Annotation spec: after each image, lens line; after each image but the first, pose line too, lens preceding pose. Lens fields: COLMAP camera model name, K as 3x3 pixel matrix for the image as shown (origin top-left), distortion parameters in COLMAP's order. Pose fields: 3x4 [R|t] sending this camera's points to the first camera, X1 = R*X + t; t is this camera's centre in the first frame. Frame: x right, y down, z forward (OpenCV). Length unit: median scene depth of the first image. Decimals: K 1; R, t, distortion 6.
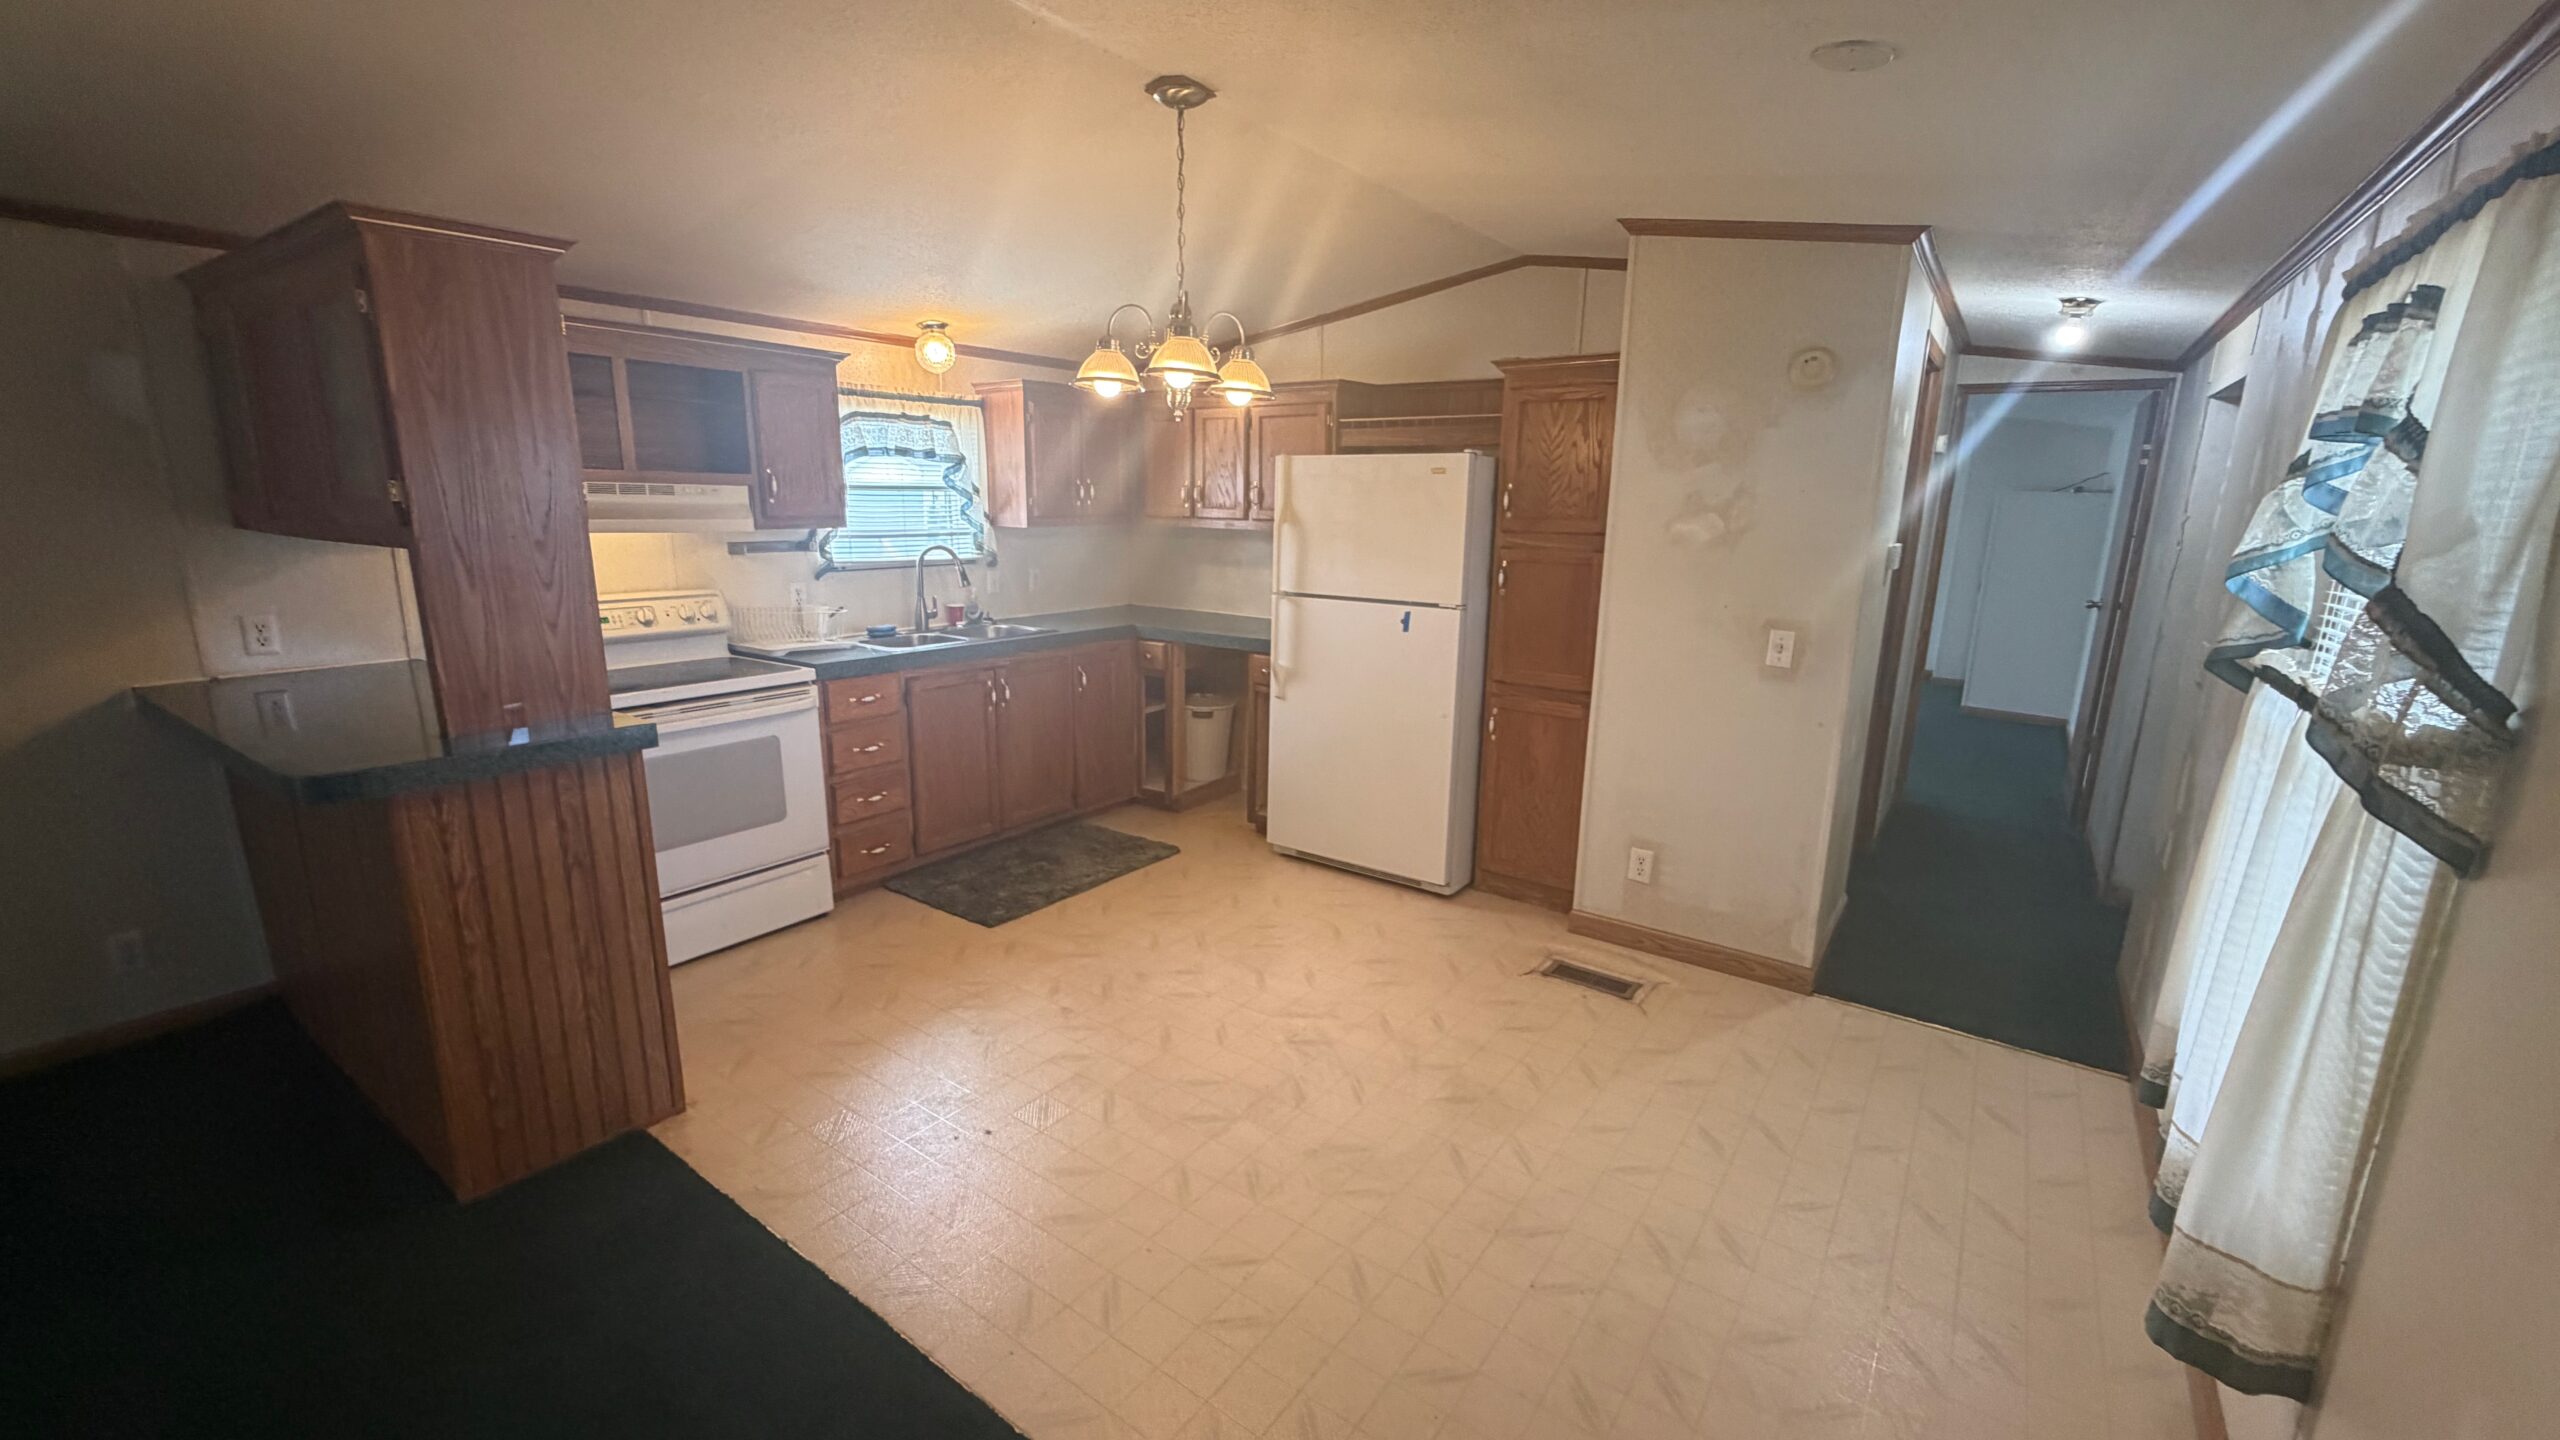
lens RADIAL K [[1020.9, 0, 1280.0], [0, 1020.9, 720.0], [0, 0, 1]] dist [0.001780, 0.000321]
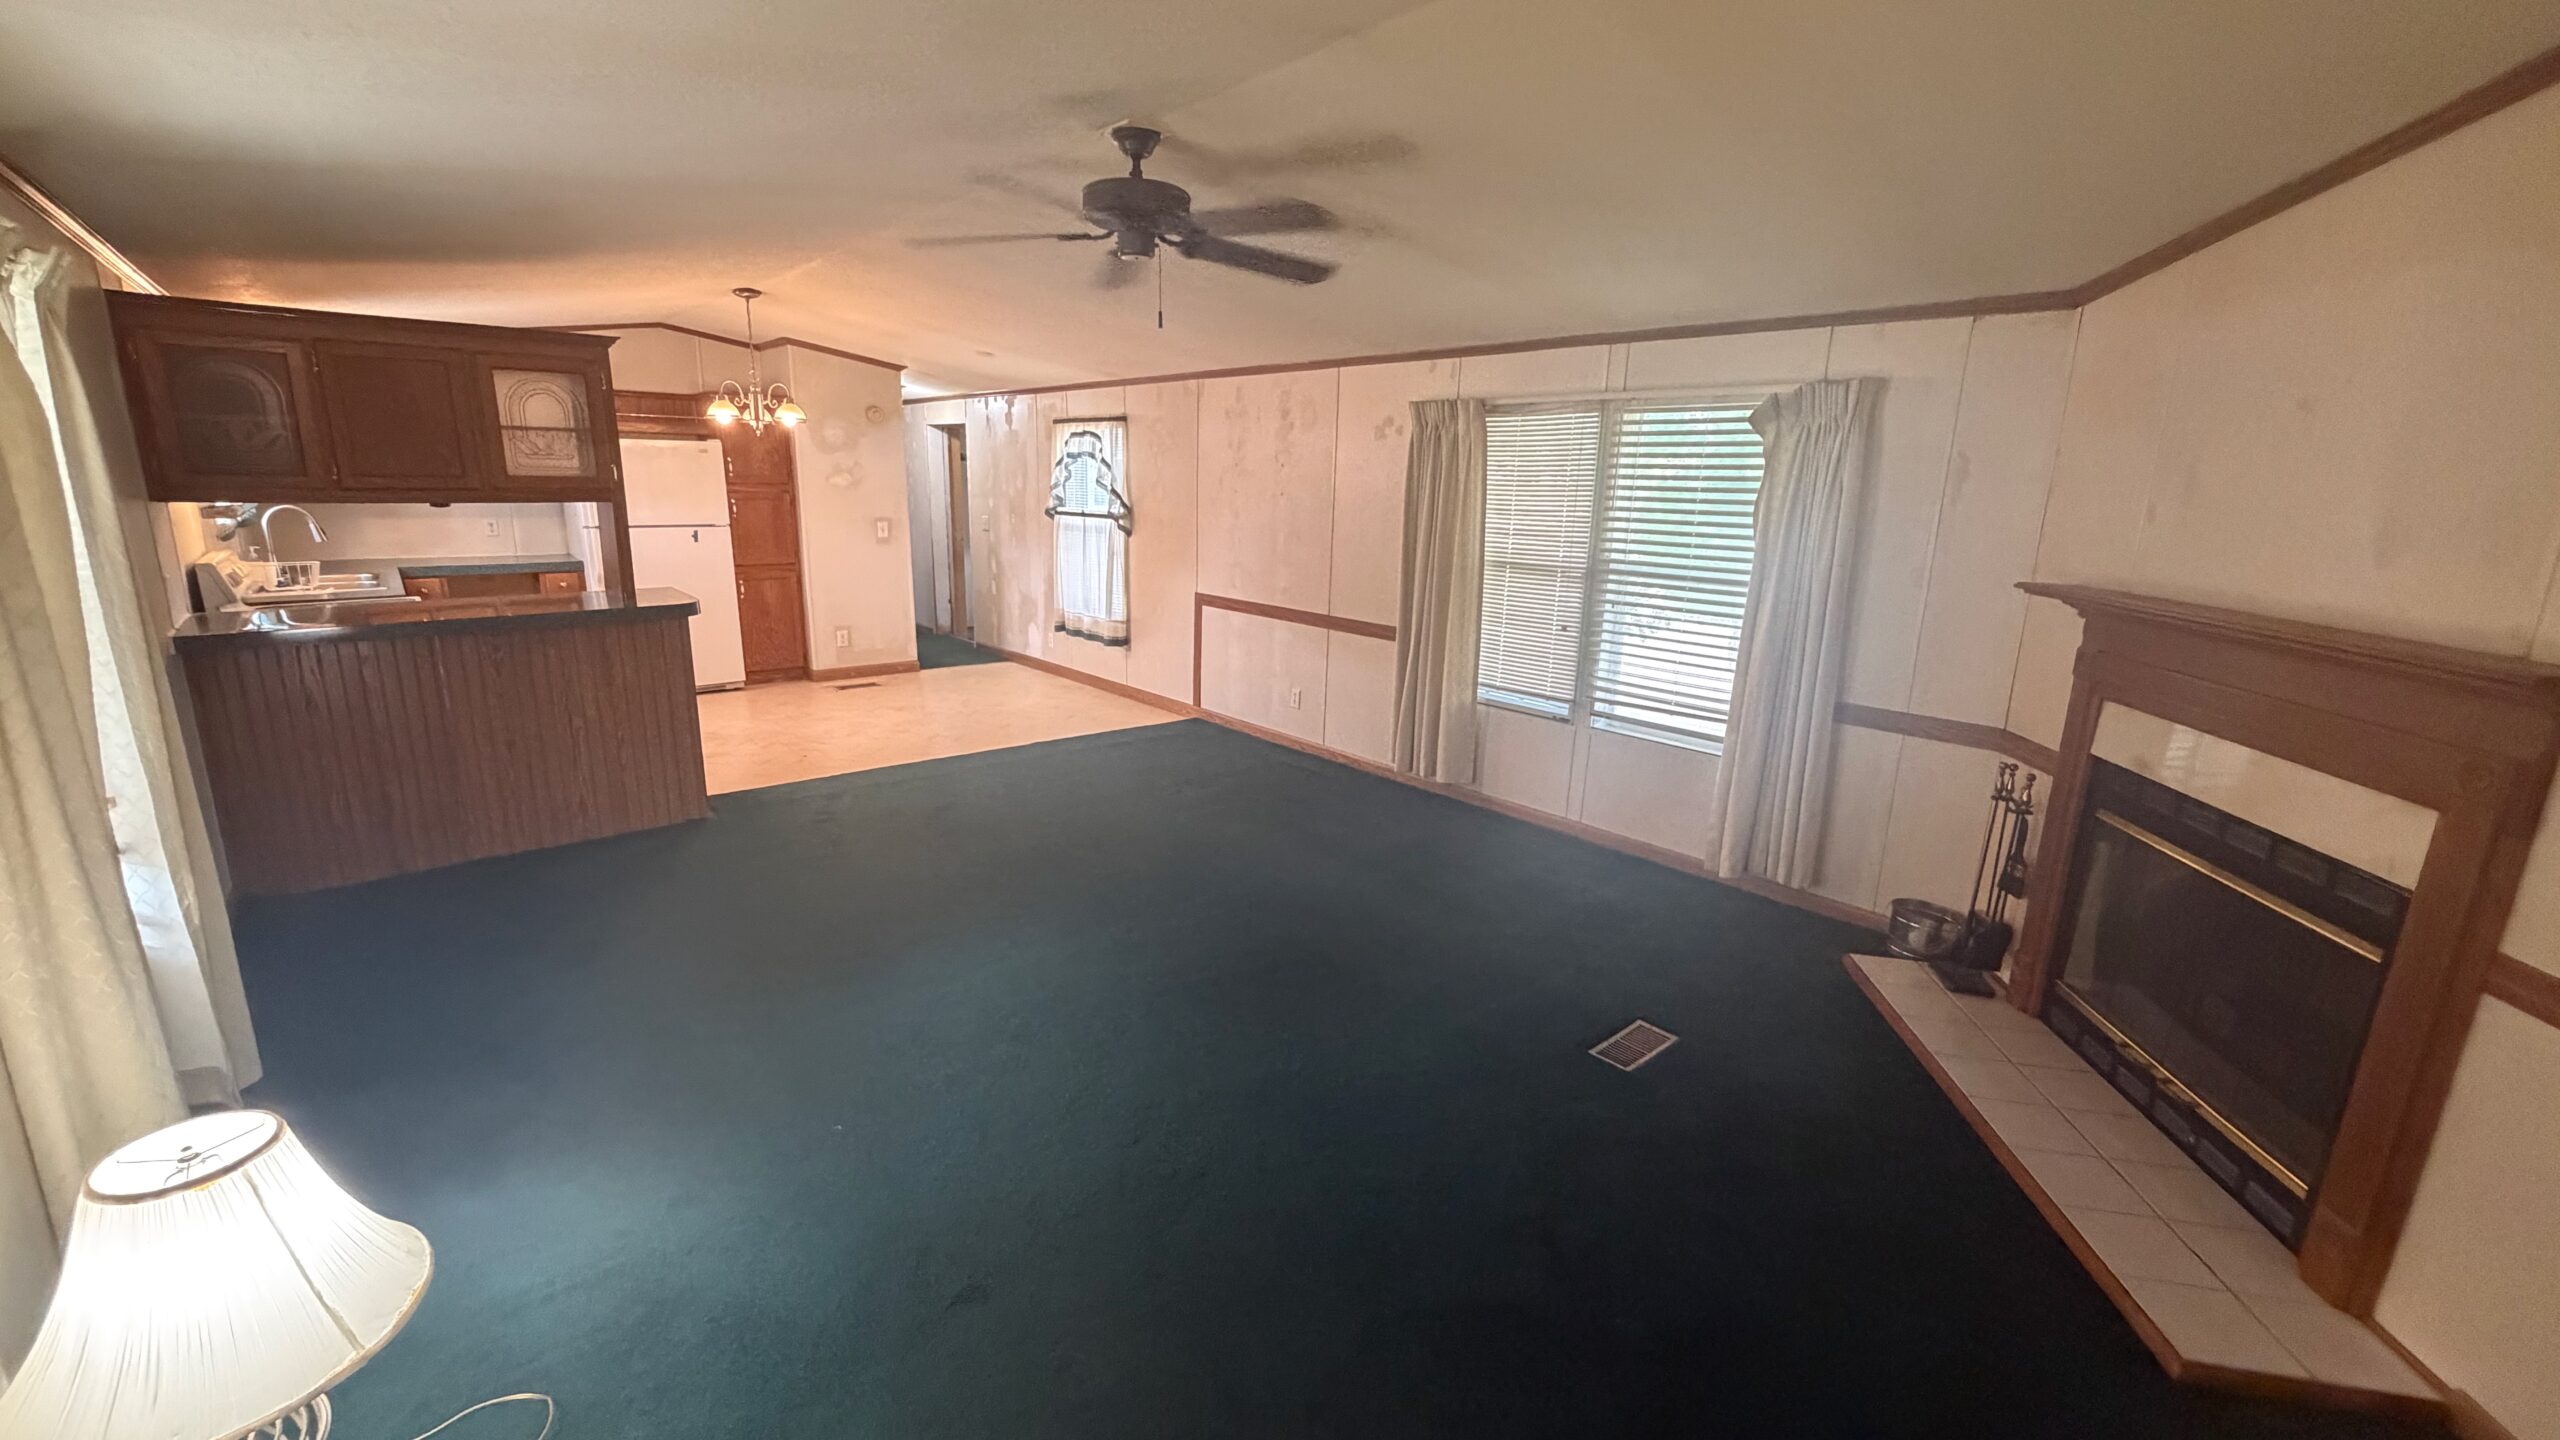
lens RADIAL K [[1022.4, 0, 1280.0], [0, 1022.4, 720.0], [0, 0, 1]] dist [-0.000514, 0.000030]
pose [[0.209128, -0.237140, 0.948699, -1.698653], [0.191902, 0.961239, 0.197972, 0.063749], [-0.958874, 0.140656, 0.246530, -0.430103]]
